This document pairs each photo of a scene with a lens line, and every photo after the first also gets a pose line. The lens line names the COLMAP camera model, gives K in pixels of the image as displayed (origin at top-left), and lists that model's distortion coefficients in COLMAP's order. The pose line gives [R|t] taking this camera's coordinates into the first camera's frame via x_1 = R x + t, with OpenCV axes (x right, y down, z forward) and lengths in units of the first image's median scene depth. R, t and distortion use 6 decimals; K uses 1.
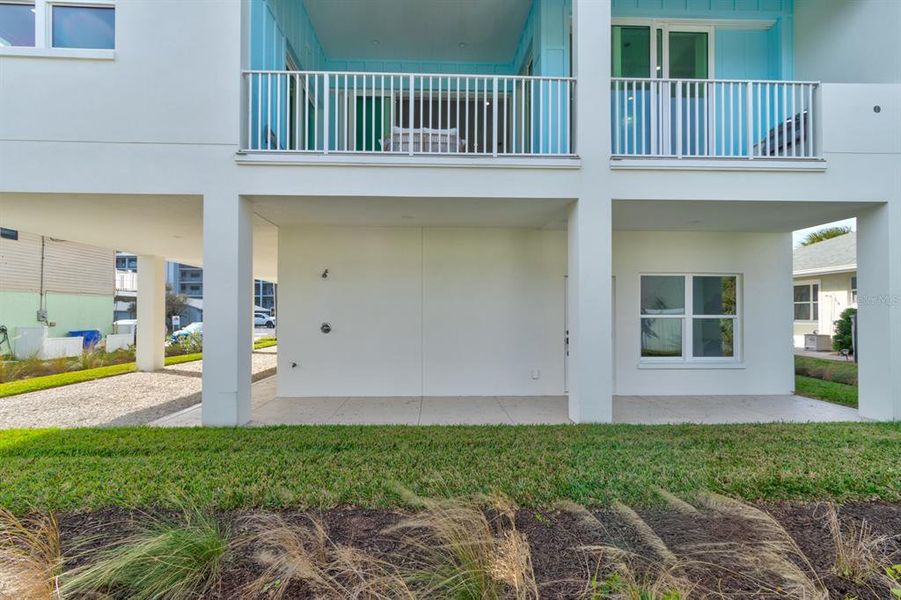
lens RADIAL K [[399.8, 0, 448.8], [0, 399.8, 306.8], [0, 0, 1]] dist [-0.001264, -0.000113]
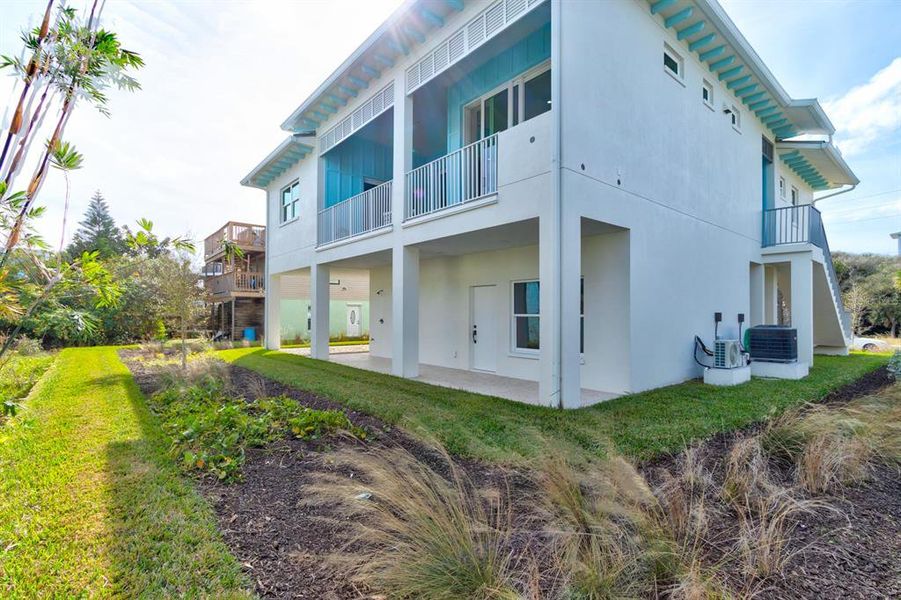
lens RADIAL K [[415.1, 0, 450.0], [0, 415.1, 301.3], [0, 0, 1]] dist [0.000260, 0.003203]
pose [[0.627533, -0.020946, -0.778308, 1.403277], [0.005791, 0.999736, -0.022236, 0.008006], [0.778568, 0.009447, 0.627489, 0.029595]]
